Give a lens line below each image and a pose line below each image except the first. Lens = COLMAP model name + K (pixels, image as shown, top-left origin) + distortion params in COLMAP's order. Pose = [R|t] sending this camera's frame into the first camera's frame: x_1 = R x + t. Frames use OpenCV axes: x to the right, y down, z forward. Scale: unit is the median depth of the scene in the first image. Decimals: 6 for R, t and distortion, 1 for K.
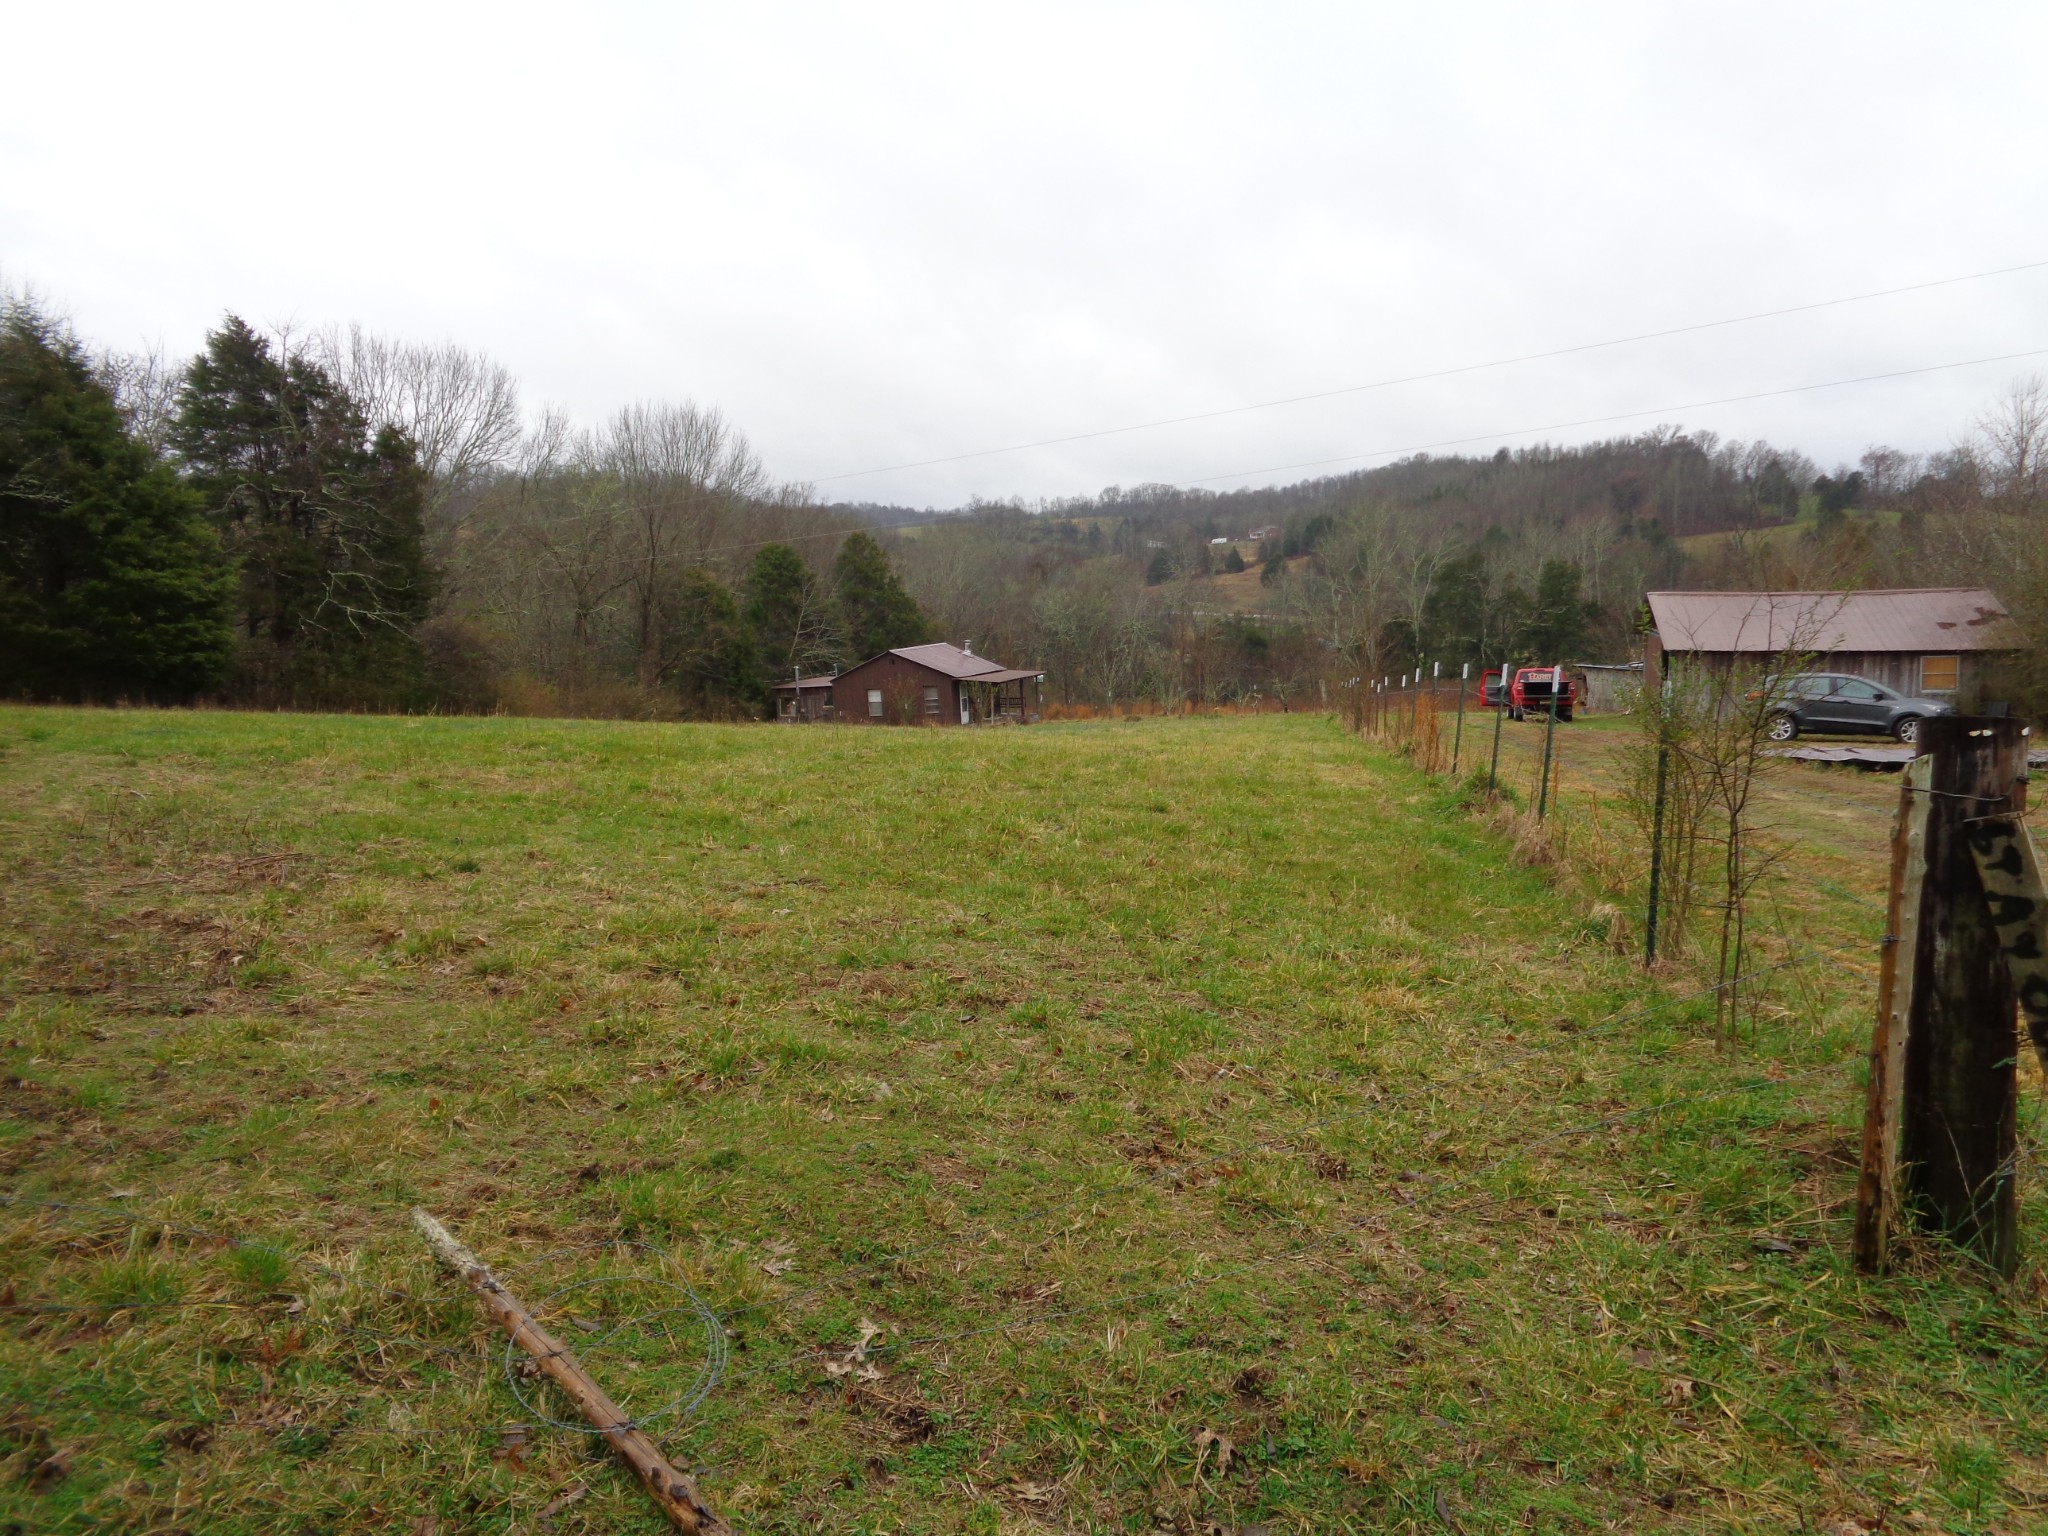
lens RADIAL K [[1476.3, 0, 1018.1], [0, 1476.3, 760.4], [0, 0, 1]] dist [-0.046341, 0.012239]
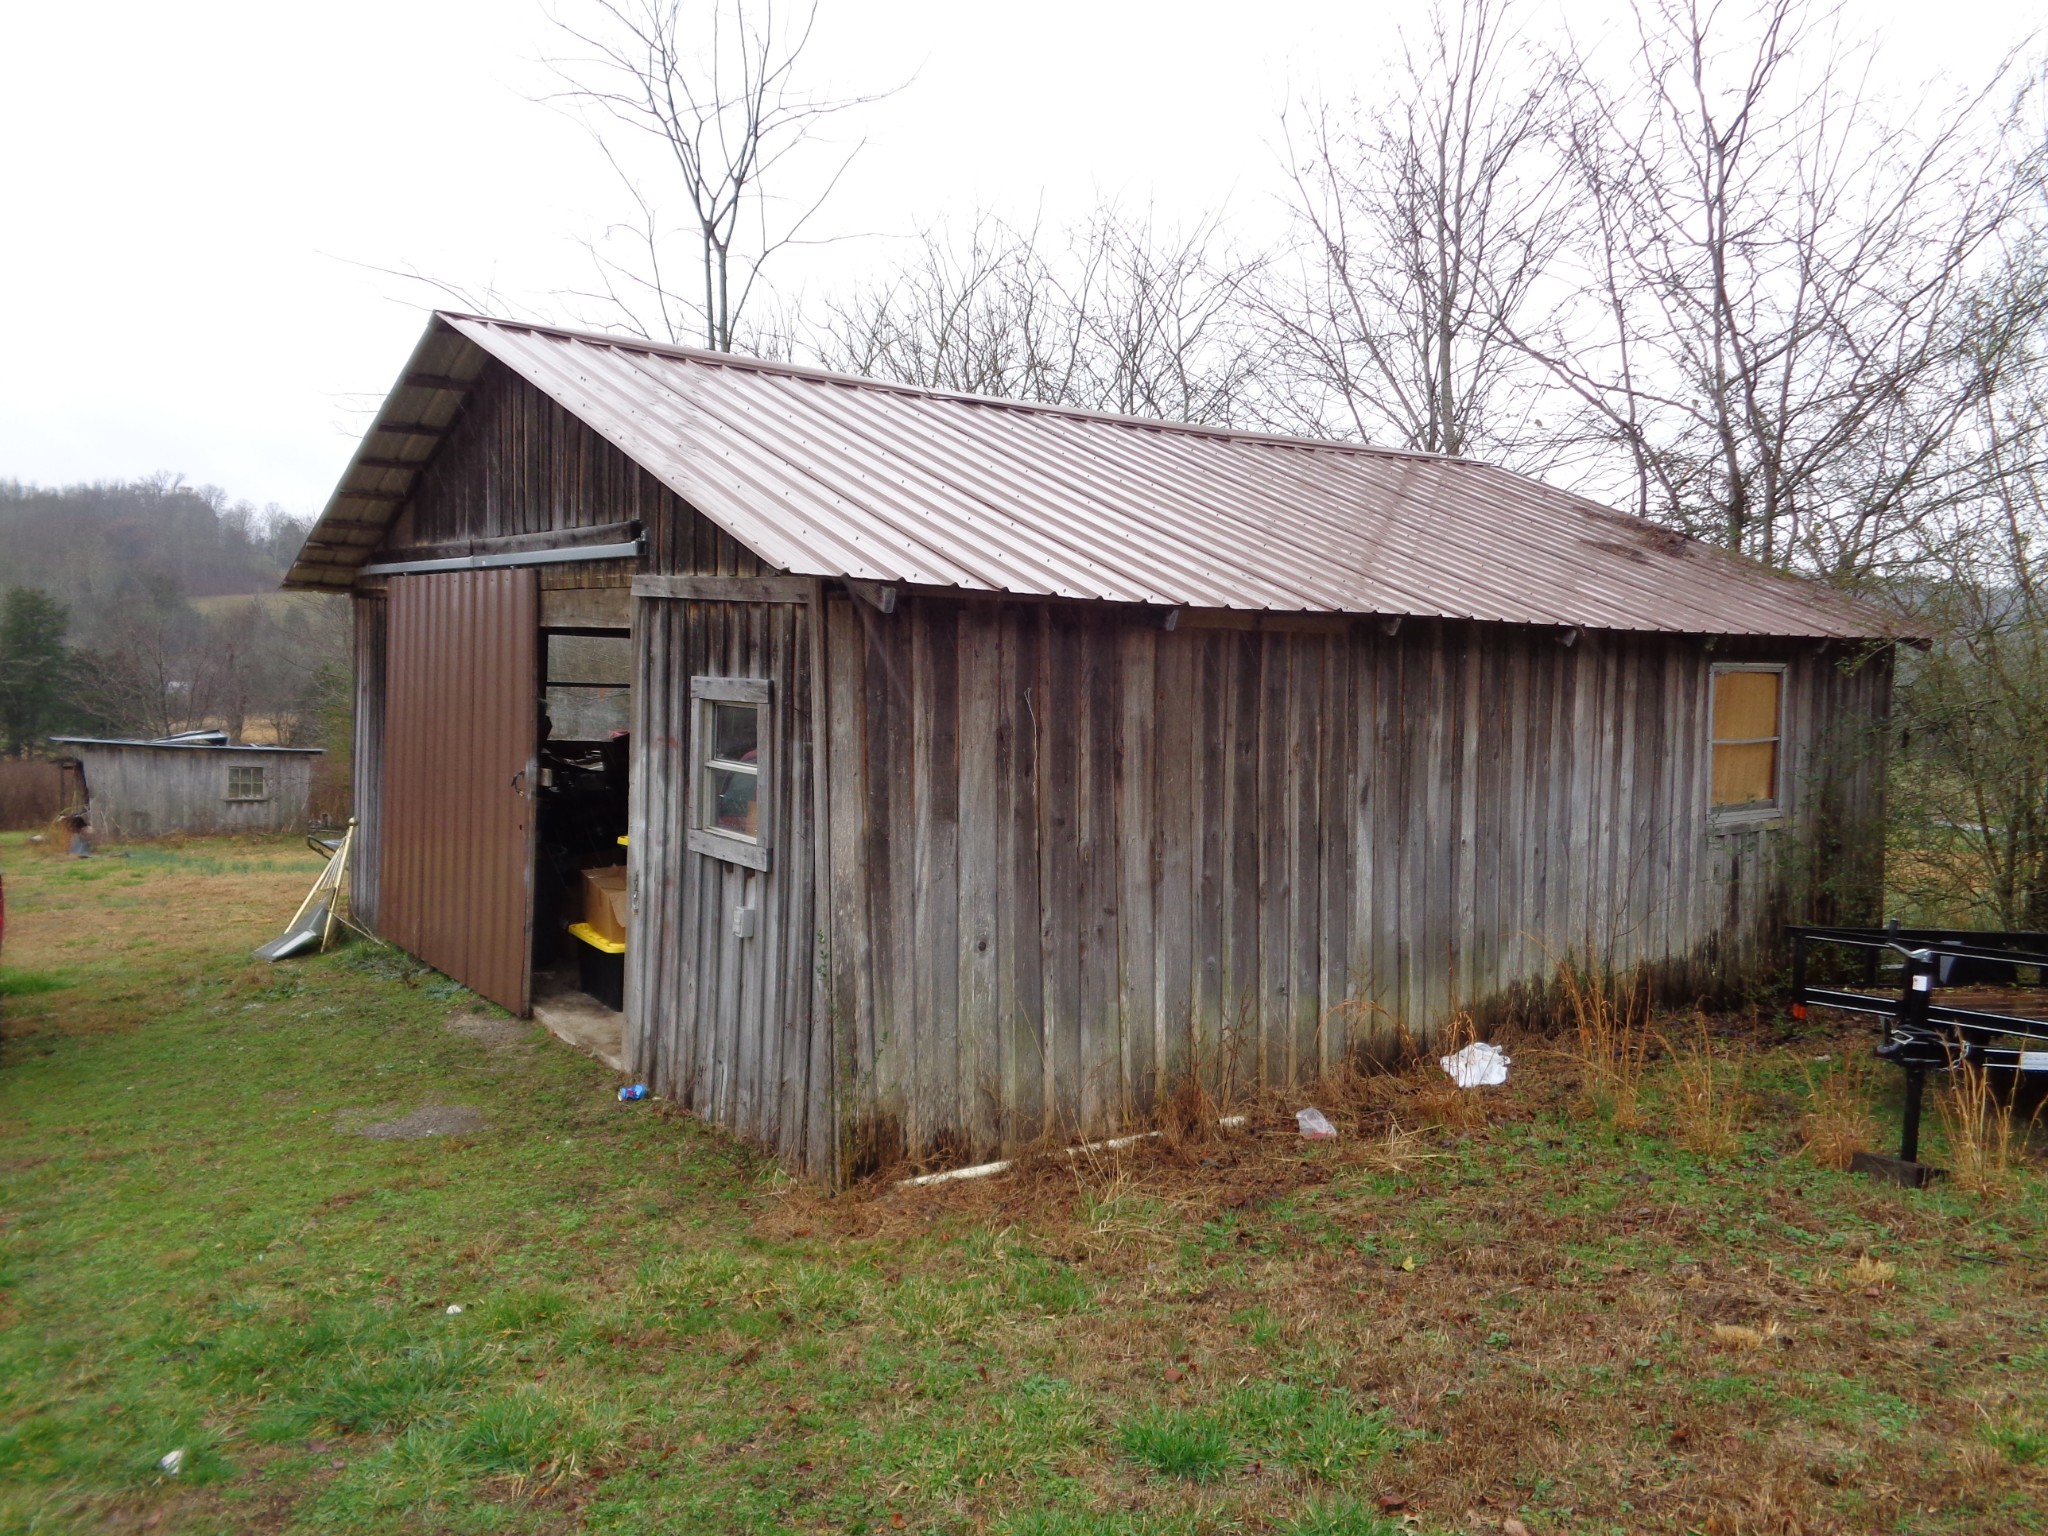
lens RADIAL K [[1476.3, 0, 1018.1], [0, 1476.3, 760.4], [0, 0, 1]] dist [-0.046341, 0.012239]
pose [[0.582818, 0.008722, 0.812556, 0.243713], [0.032549, 0.998889, -0.034068, -0.044251], [-0.811950, 0.046303, 0.581887, 0.675939]]
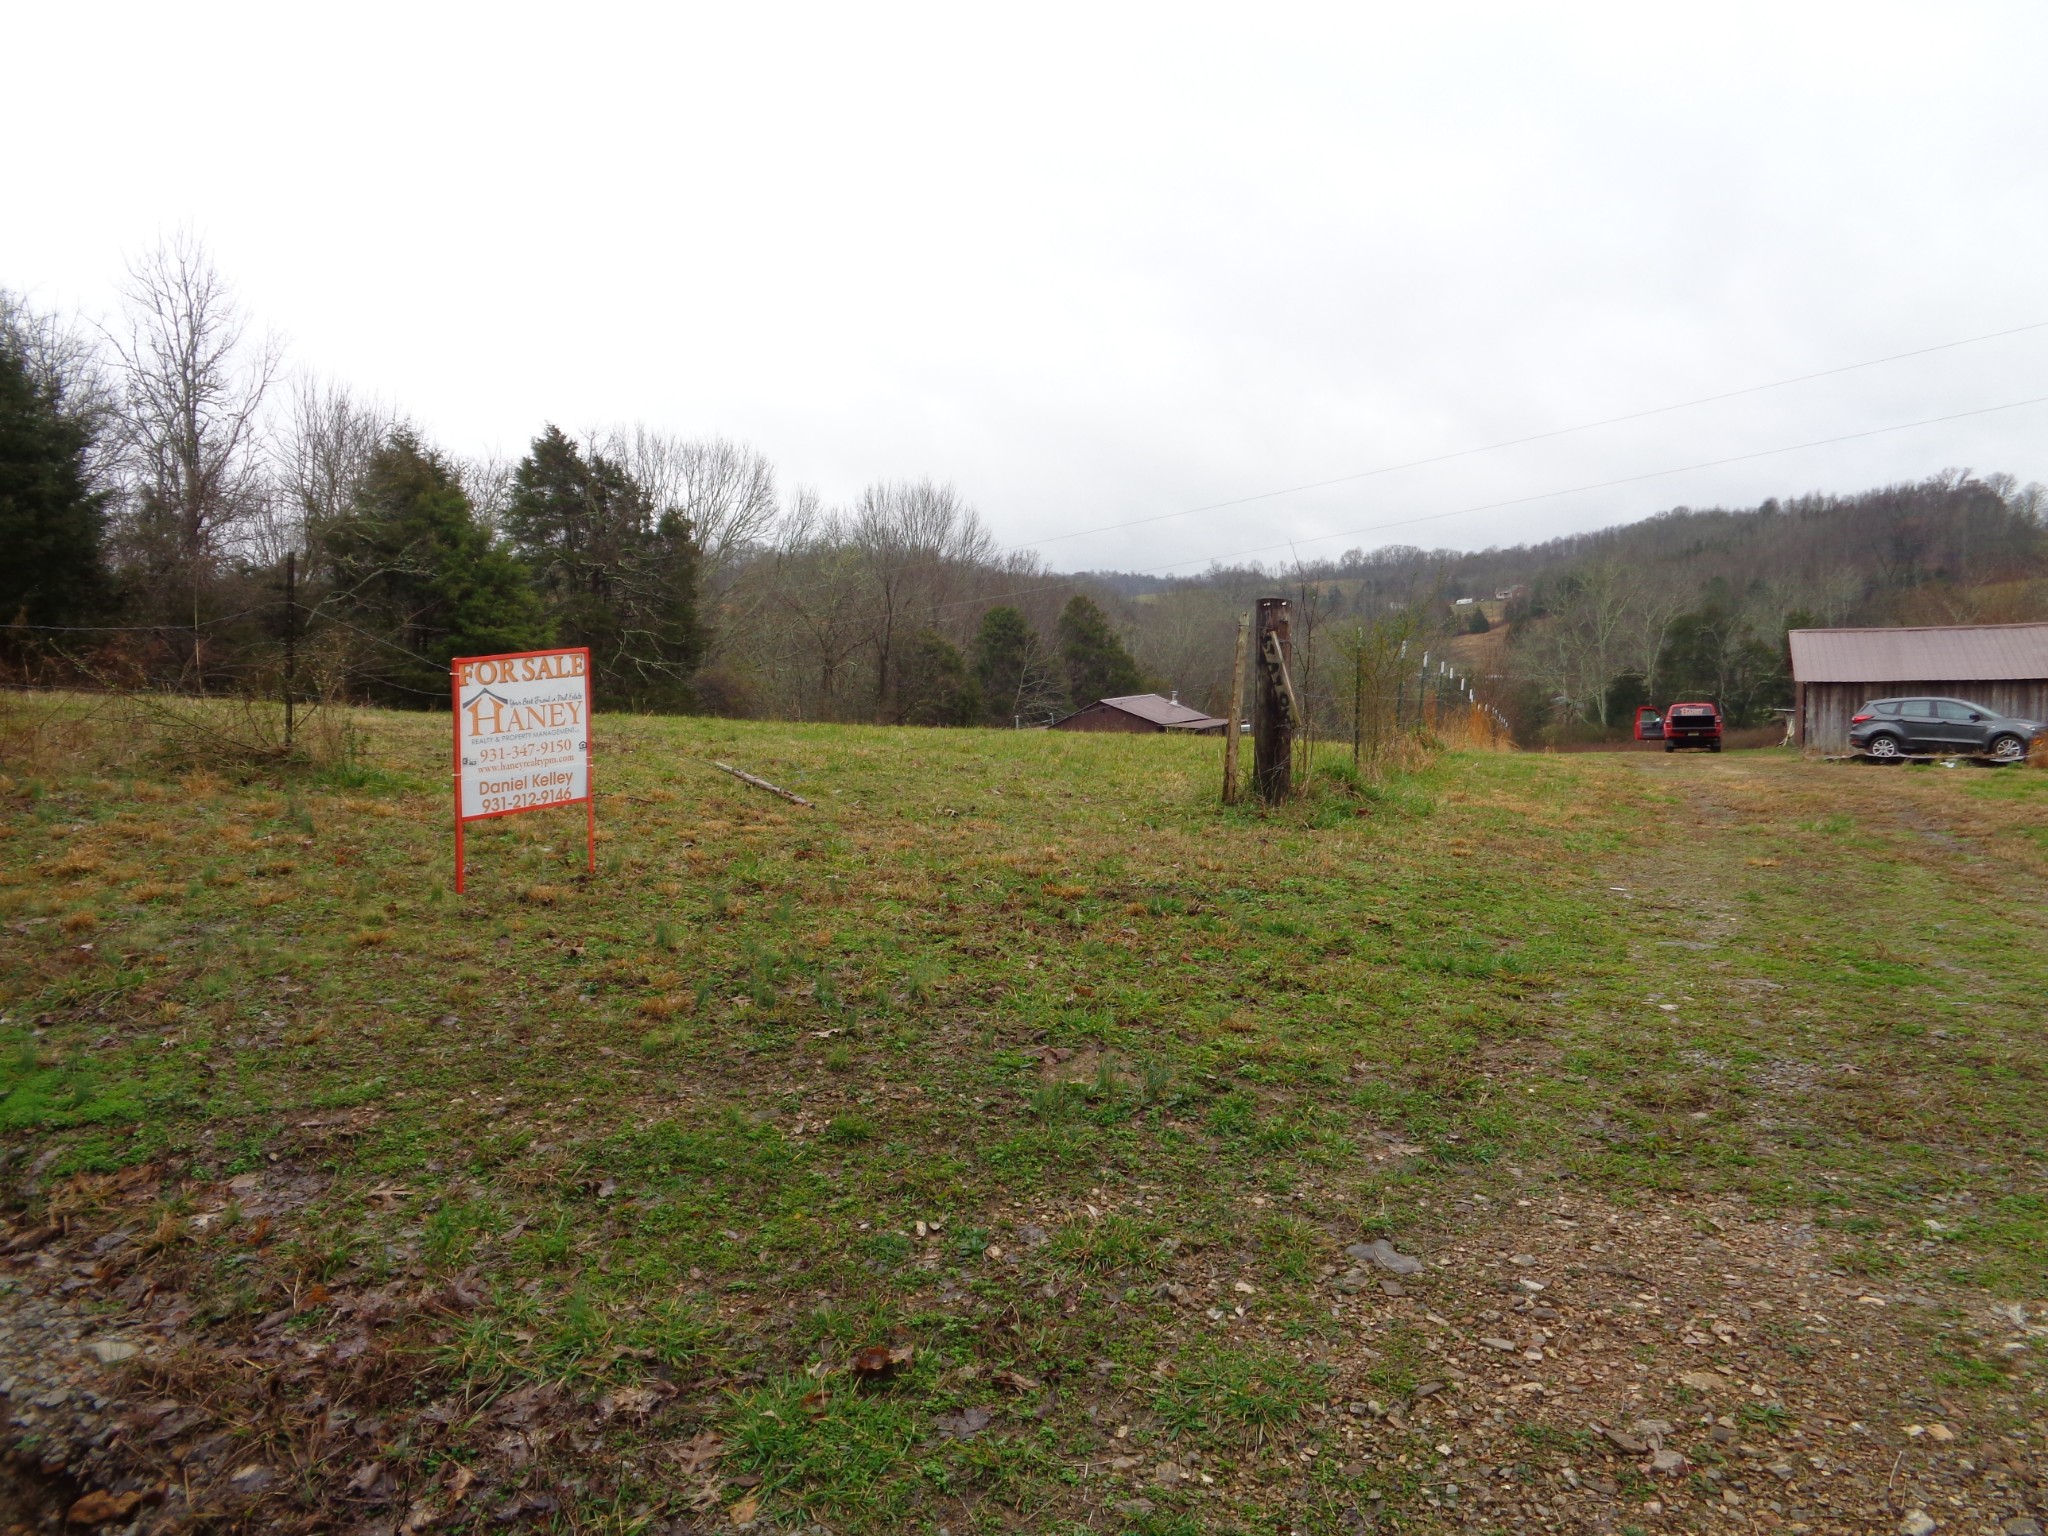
lens RADIAL K [[1476.3, 0, 1018.1], [0, 1476.3, 760.4], [0, 0, 1]] dist [-0.046341, 0.012239]
pose [[0.986451, -0.003128, -0.164026, 0.029179], [-0.004284, 0.998986, -0.044812, 0.017667], [0.164000, 0.044908, 0.985438, -0.079802]]
